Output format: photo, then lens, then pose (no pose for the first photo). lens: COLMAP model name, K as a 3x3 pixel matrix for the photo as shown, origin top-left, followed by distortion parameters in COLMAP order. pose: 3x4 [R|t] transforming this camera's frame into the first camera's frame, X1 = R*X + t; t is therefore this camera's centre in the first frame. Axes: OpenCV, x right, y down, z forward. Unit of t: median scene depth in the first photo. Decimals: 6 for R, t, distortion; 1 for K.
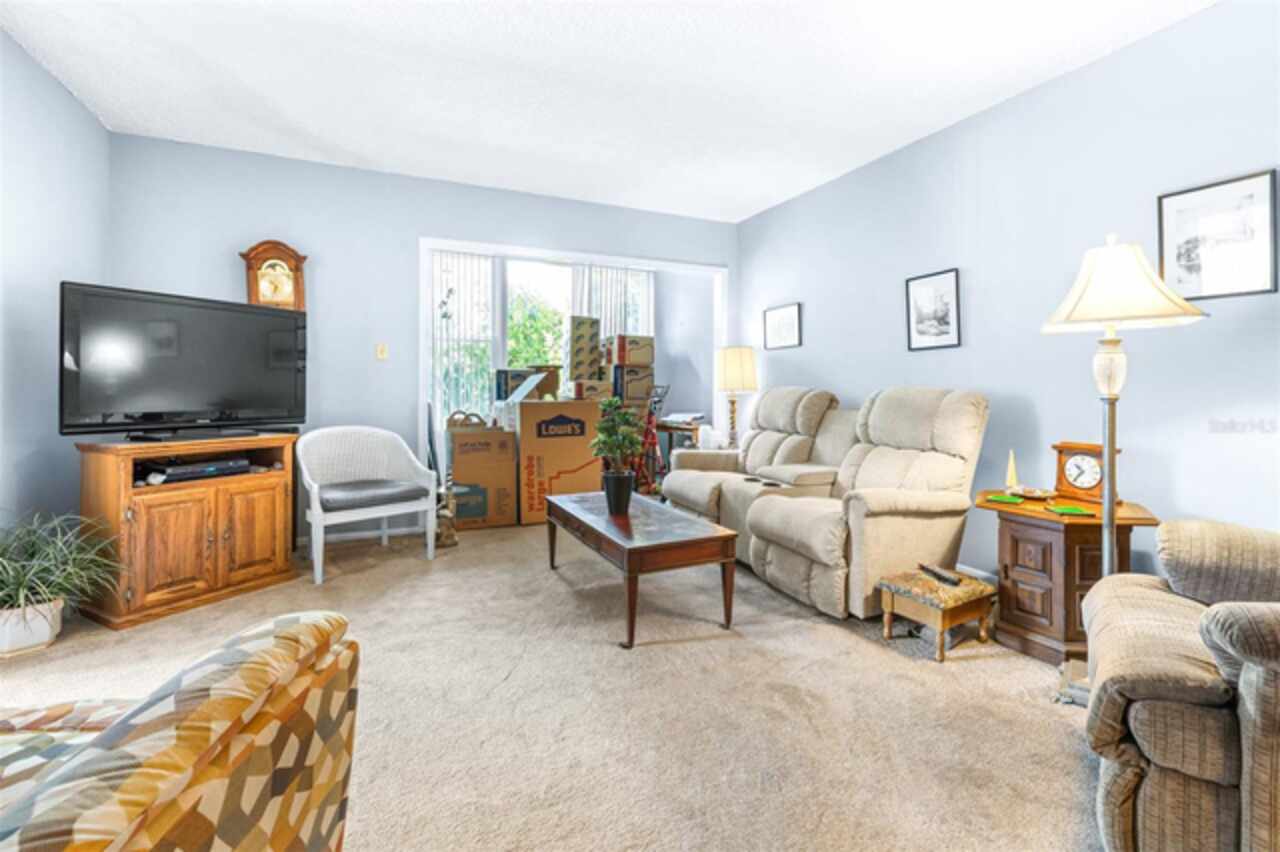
lens RADIAL K [[561.5, 0, 637.9], [0, 561.5, 387.5], [0, 0, 1]] dist [-0.000438, 0.000132]
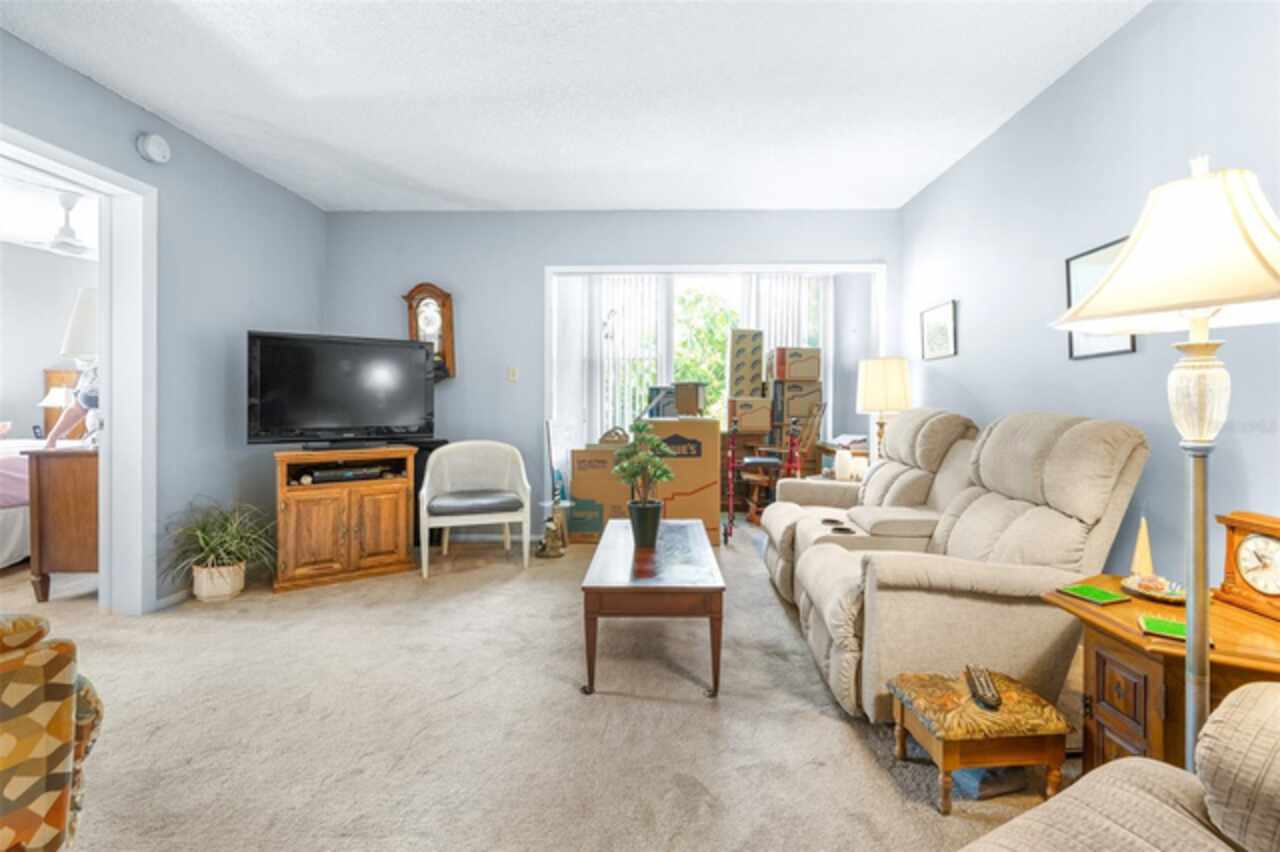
lens RADIAL K [[561.5, 0, 668.8], [0, 561.5, 407.8], [0, 0, 1]] dist [-0.000438, 0.000132]
pose [[0.904169, 0.005948, -0.427134, 0.351280], [0.001166, 0.999865, 0.016393, -0.018149], [0.427174, -0.015320, 0.904040, 0.154405]]
